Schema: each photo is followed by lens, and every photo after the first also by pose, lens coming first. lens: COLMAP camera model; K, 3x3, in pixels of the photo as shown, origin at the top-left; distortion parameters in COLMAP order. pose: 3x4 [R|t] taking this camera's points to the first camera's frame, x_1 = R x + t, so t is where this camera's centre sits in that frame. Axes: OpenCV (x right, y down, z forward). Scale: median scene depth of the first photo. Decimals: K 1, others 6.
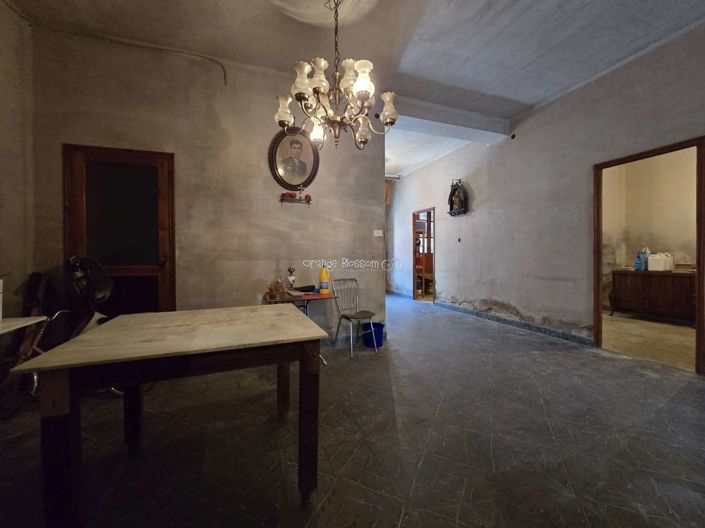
lens RADIAL K [[287.9, 0, 353.6], [0, 287.9, 261.0], [0, 0, 1]] dist [0.001487, -0.000052]
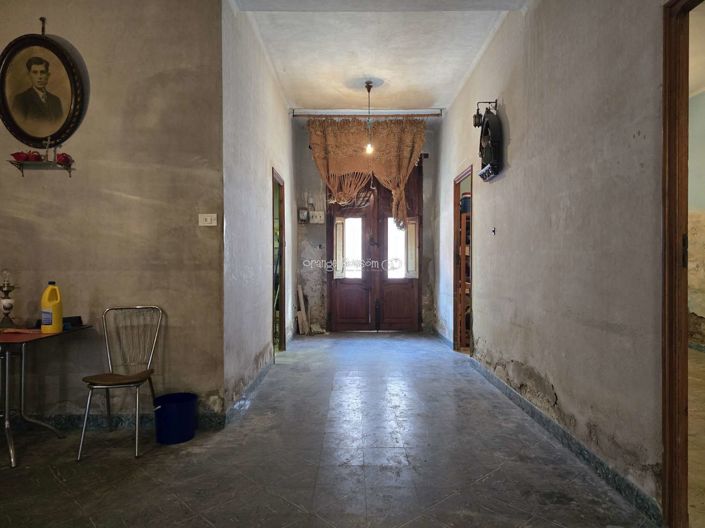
lens RADIAL K [[474.6, 0, 352.7], [0, 474.6, 264.6], [0, 0, 1]] dist [0.043827, -0.016943]
pose [[0.938370, 0.005328, -0.345592, 0.655828], [-0.010689, 0.999850, -0.013608, -0.007889], [0.345468, 0.016463, 0.938286, 0.306487]]
